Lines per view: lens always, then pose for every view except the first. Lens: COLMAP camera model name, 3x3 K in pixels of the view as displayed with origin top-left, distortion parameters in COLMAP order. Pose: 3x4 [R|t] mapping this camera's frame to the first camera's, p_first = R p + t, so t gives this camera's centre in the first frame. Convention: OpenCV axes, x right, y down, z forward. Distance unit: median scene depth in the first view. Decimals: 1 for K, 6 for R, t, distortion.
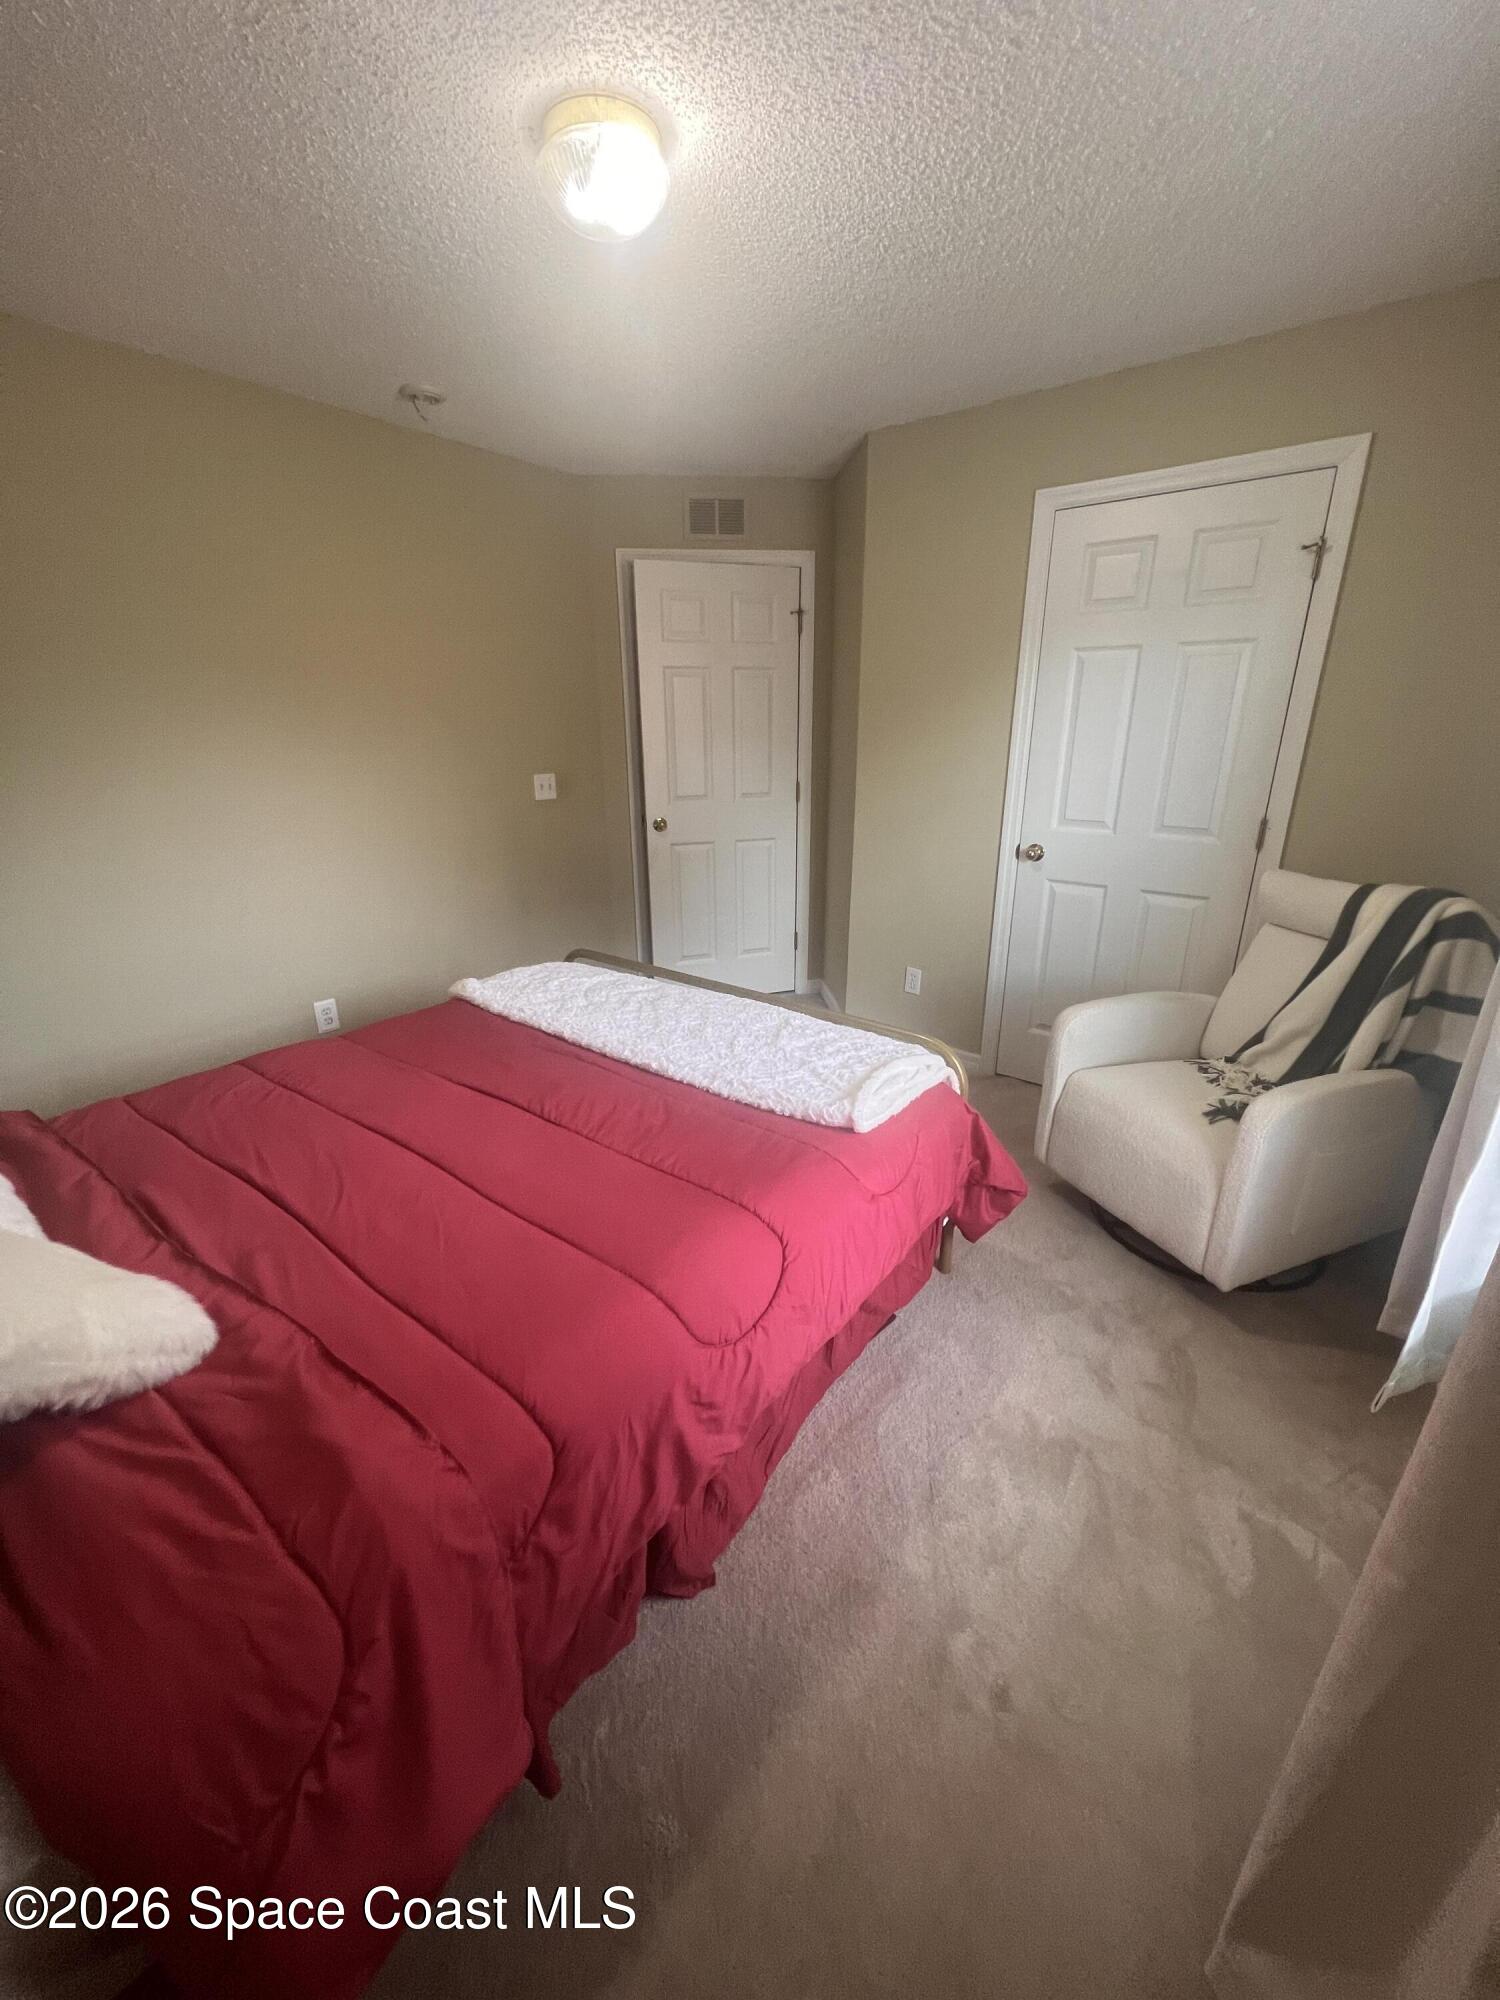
lens RADIAL K [[796.9, 0, 747.7], [0, 796.9, 999.8], [0, 0, 1]] dist [-0.004721, 0.001039]
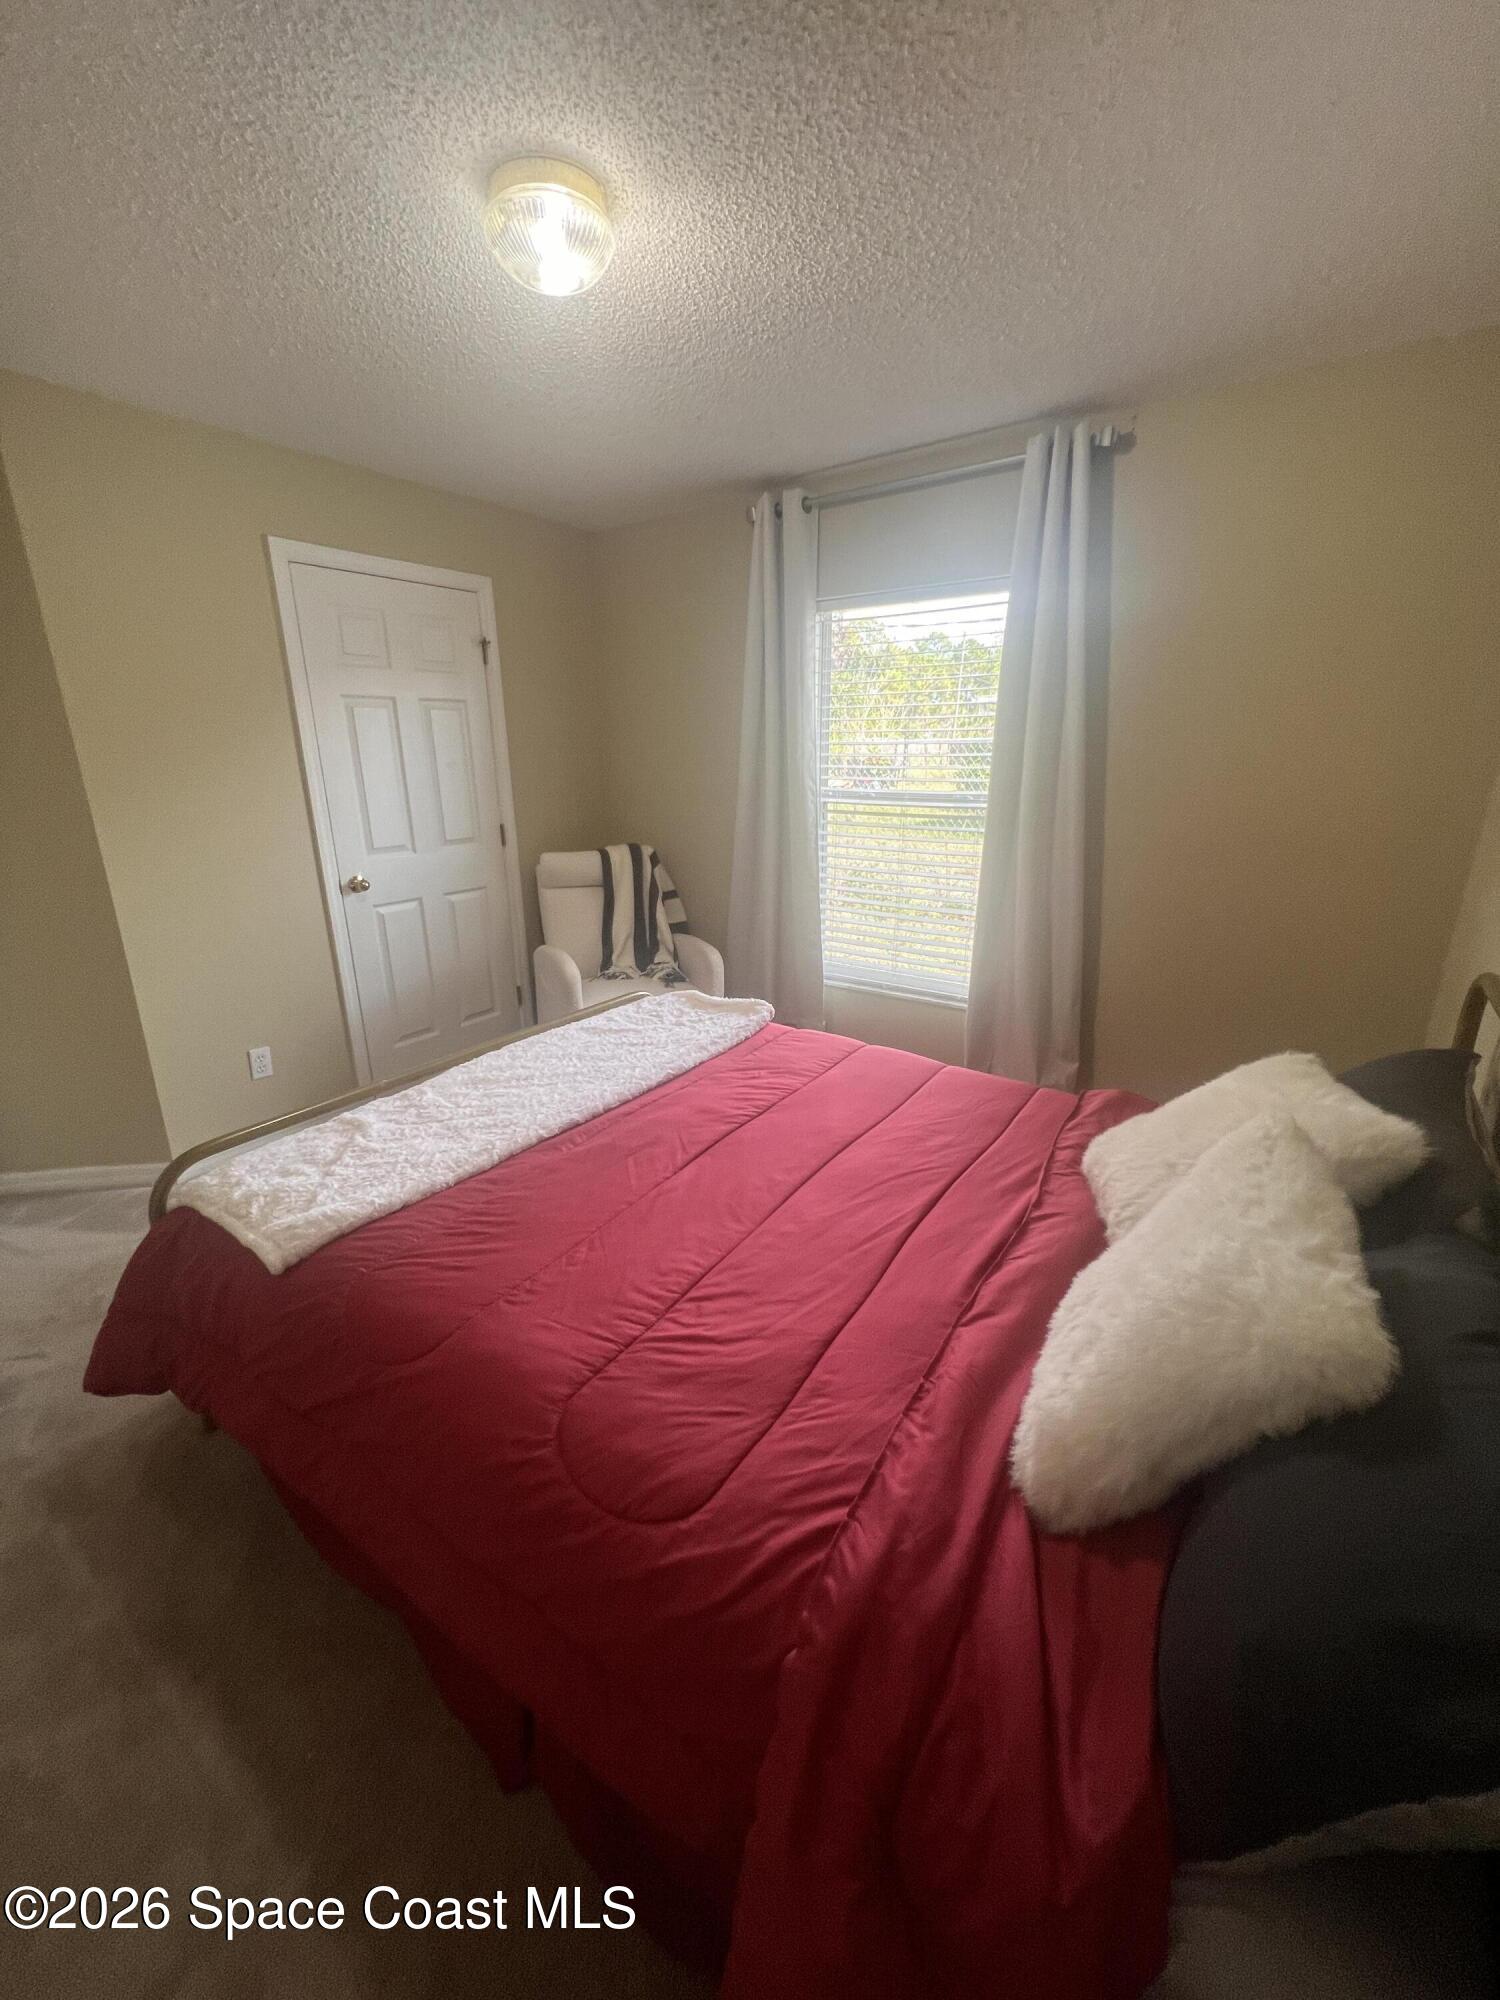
lens RADIAL K [[796.9, 0, 749.0], [0, 796.9, 998.7], [0, 0, 1]] dist [-0.004721, 0.001039]
pose [[-0.050780, -0.294644, 0.954257, -0.912657], [0.341617, 0.892729, 0.293824, -0.233380], [-0.938466, 0.340911, 0.055323, 0.650793]]
